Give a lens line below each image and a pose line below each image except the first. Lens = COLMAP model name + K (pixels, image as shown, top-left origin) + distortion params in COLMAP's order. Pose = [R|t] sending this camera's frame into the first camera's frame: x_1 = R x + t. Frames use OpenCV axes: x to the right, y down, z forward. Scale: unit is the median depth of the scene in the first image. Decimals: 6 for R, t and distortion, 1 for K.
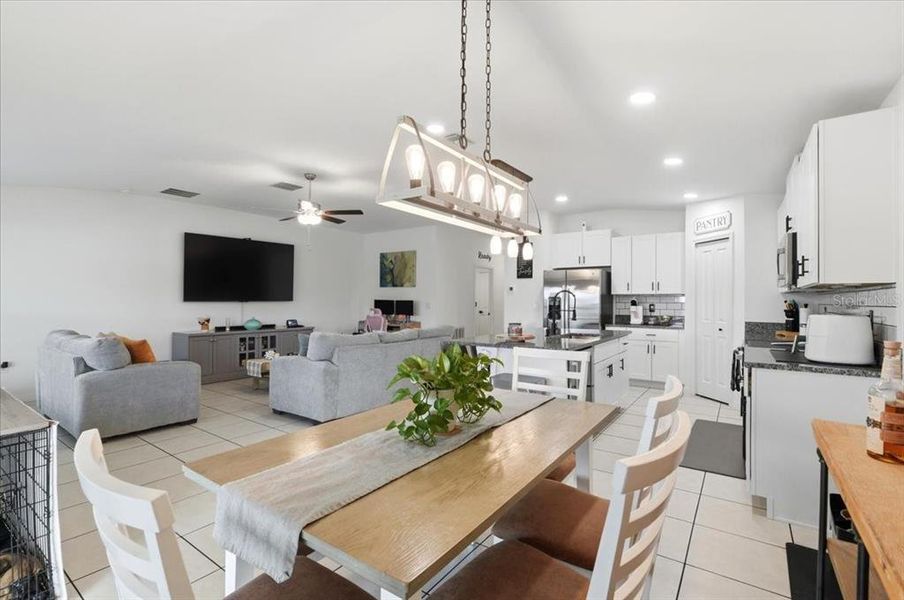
lens RADIAL K [[412.5, 0, 450.6], [0, 412.5, 300.0], [0, 0, 1]] dist [-0.001313, -0.000245]
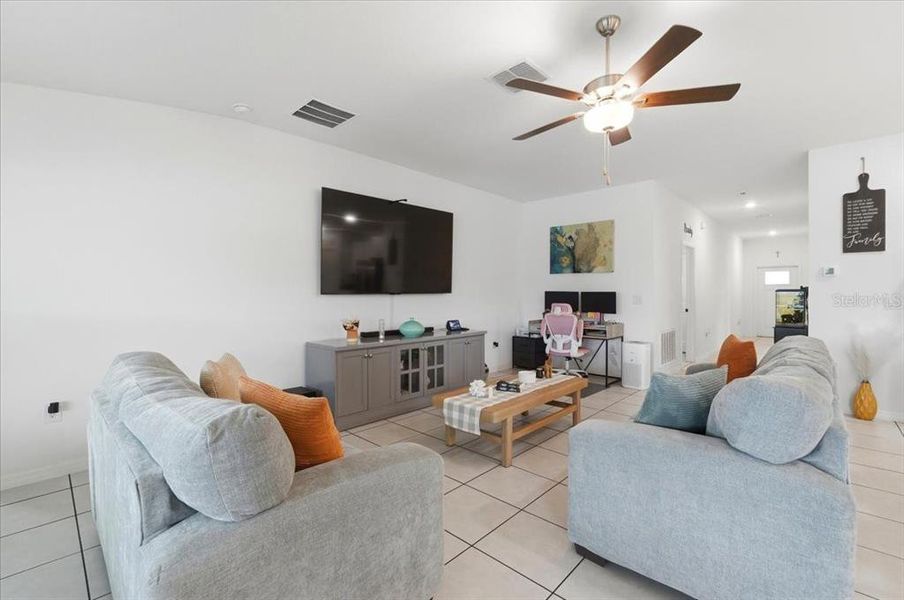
lens RADIAL K [[391.5, 0, 445.0], [0, 391.5, 295.3], [0, 0, 1]] dist [-0.000406, -0.000509]
pose [[0.988759, -0.003080, -0.149484, -0.349581], [0.003882, 0.999980, 0.005074, 0.002947], [0.149465, -0.005597, 0.988751, 0.404794]]
